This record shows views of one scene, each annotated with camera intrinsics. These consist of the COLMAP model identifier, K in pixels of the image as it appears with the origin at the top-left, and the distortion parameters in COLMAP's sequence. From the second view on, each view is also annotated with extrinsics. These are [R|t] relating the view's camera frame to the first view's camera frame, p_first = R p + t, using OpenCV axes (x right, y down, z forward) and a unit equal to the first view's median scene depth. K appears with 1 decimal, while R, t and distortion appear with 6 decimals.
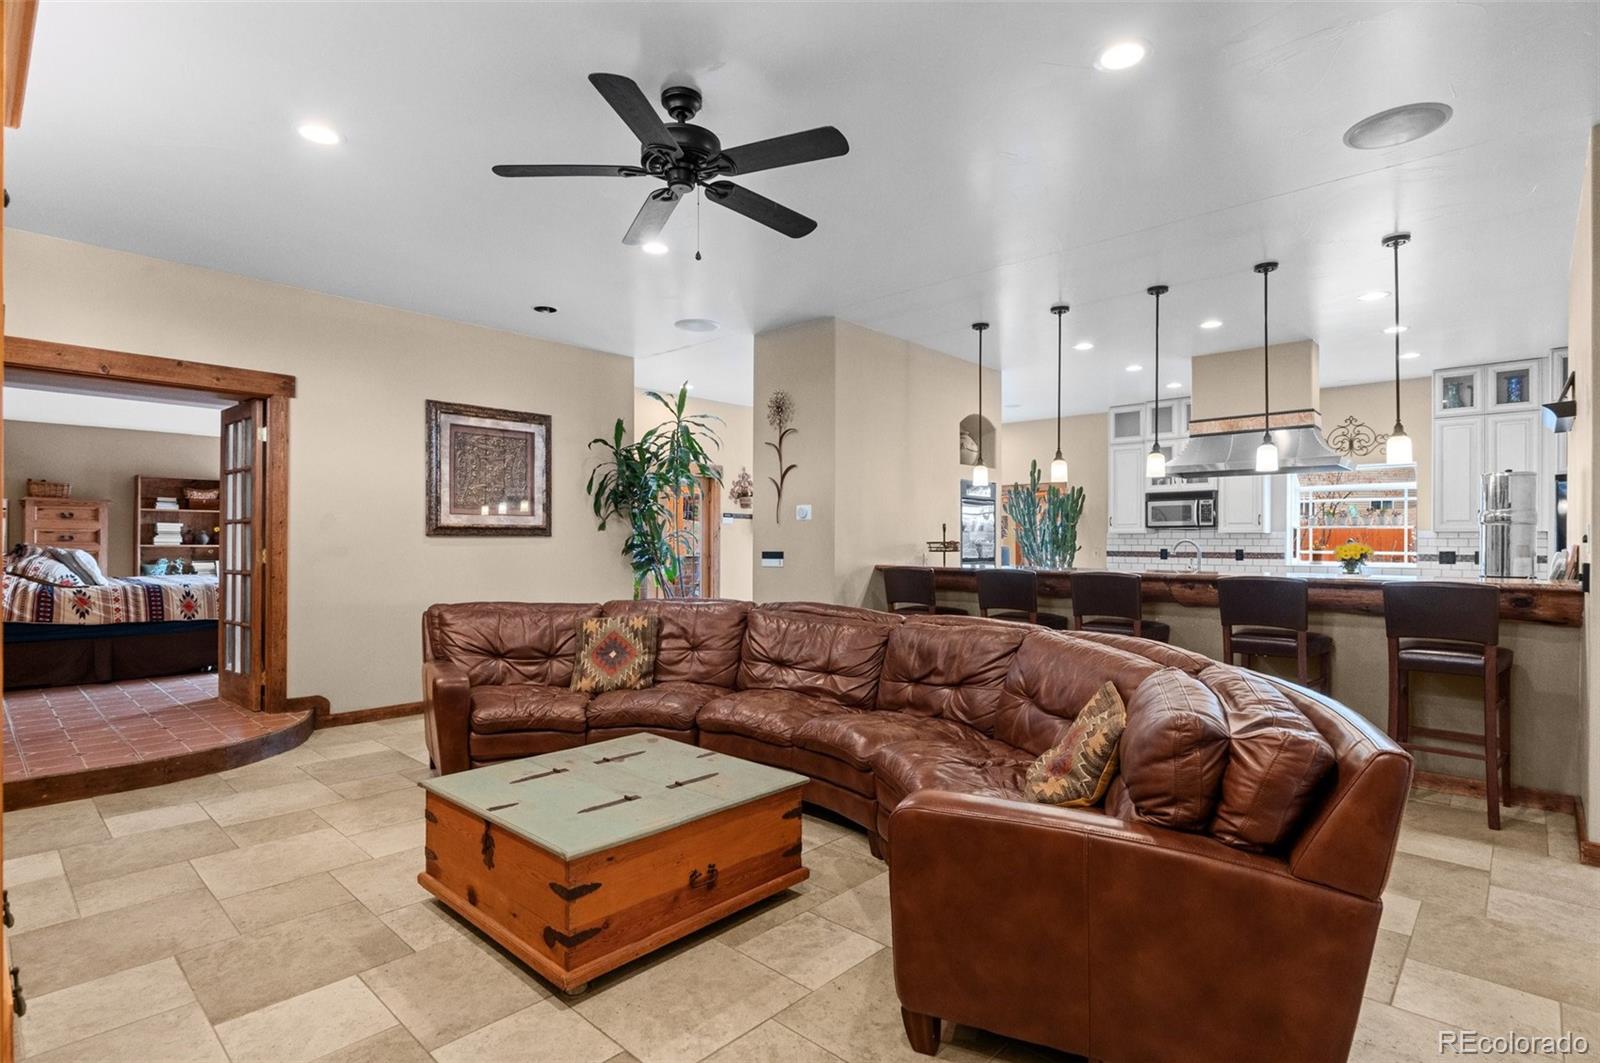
lens RADIAL K [[784.0, 0, 799.9], [0, 784.0, 535.9], [0, 0, 1]] dist [-0.003278, 0.000140]
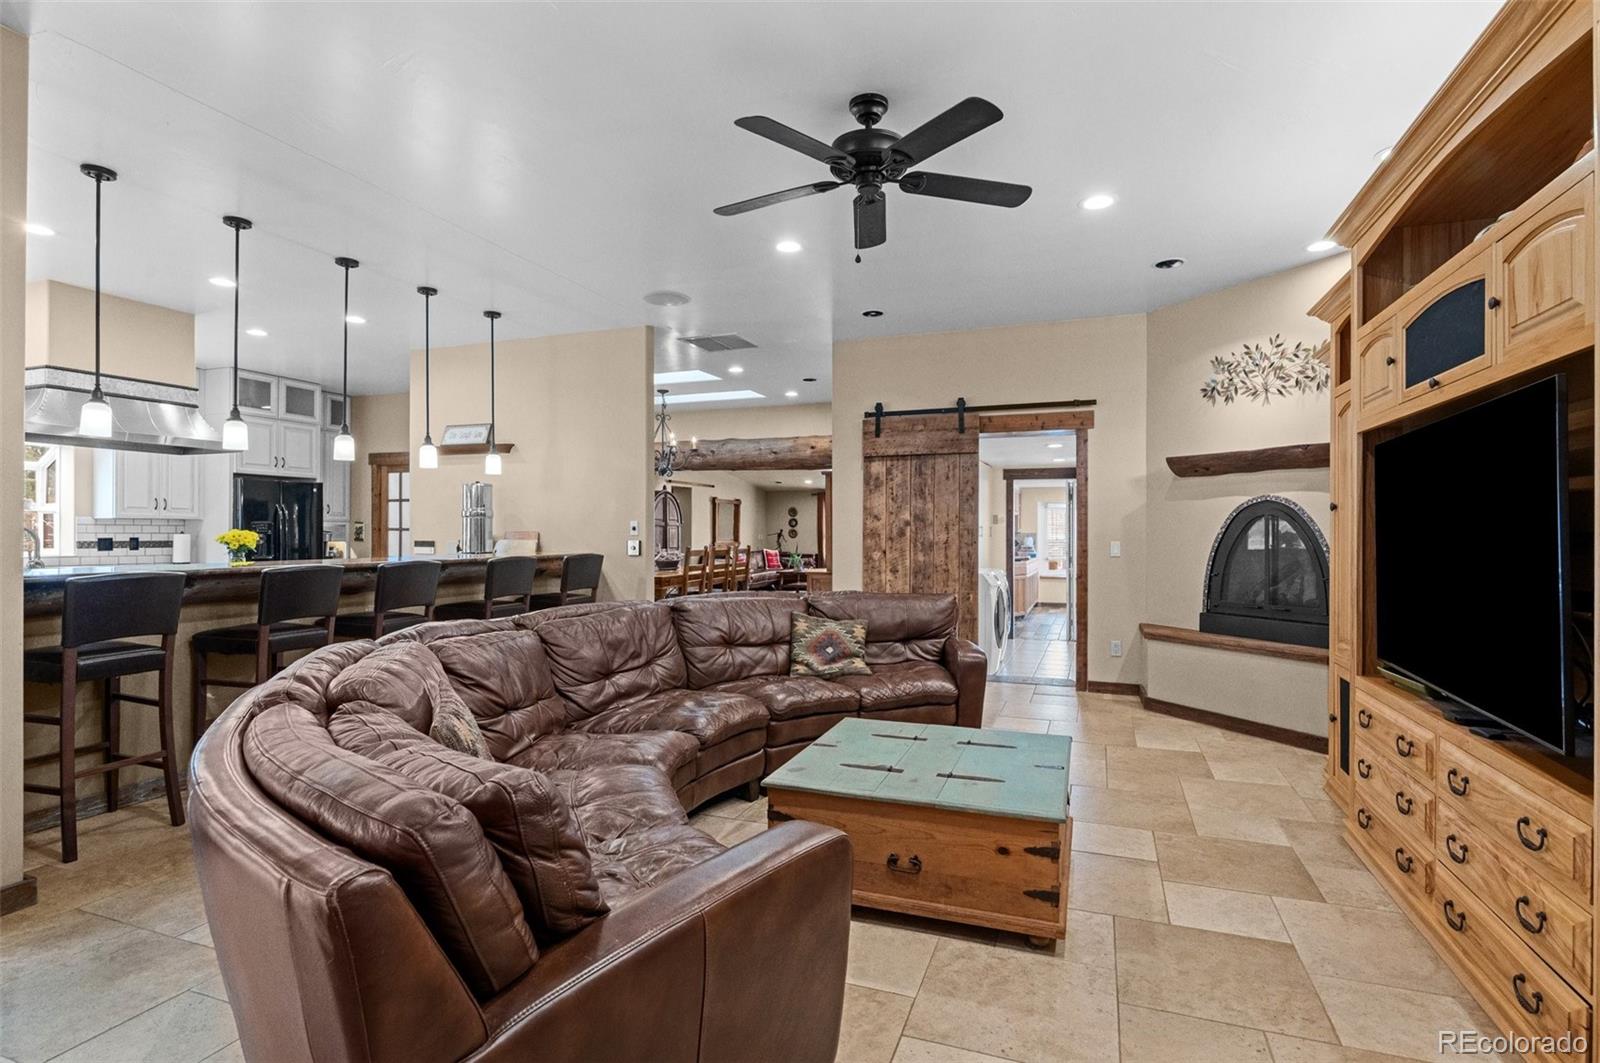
lens RADIAL K [[784.0, 0, 799.9], [0, 784.0, 535.9], [0, 0, 1]] dist [-0.003278, 0.000140]
pose [[-0.380974, -0.007711, 0.924554, -0.386577], [-0.010655, 0.999935, 0.003949, 0.003967], [-0.924524, -0.008347, -0.381031, 0.532450]]
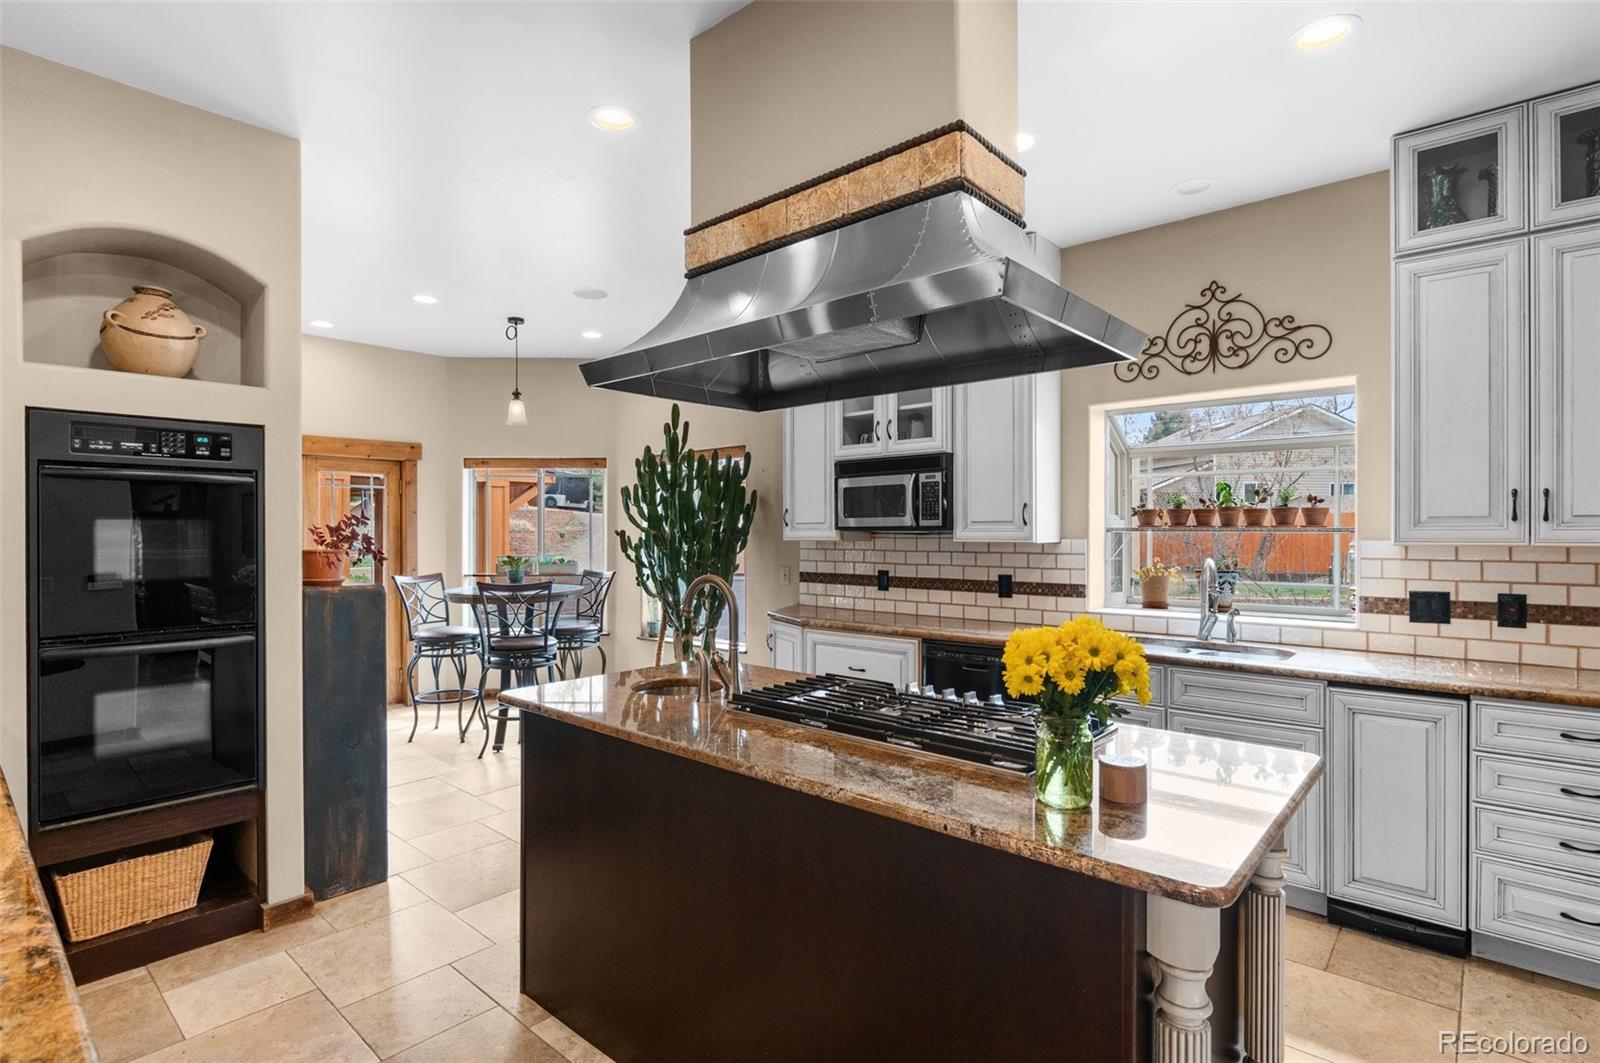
lens RADIAL K [[782.8, 0, 801.8], [0, 782.8, 527.5], [0, 0, 1]] dist [0.000967, 0.000297]
pose [[0.999615, -0.005057, 0.027275, 0.459711], [0.004992, 0.999984, 0.002469, -0.015222], [-0.027287, -0.002332, 0.999625, 0.563910]]
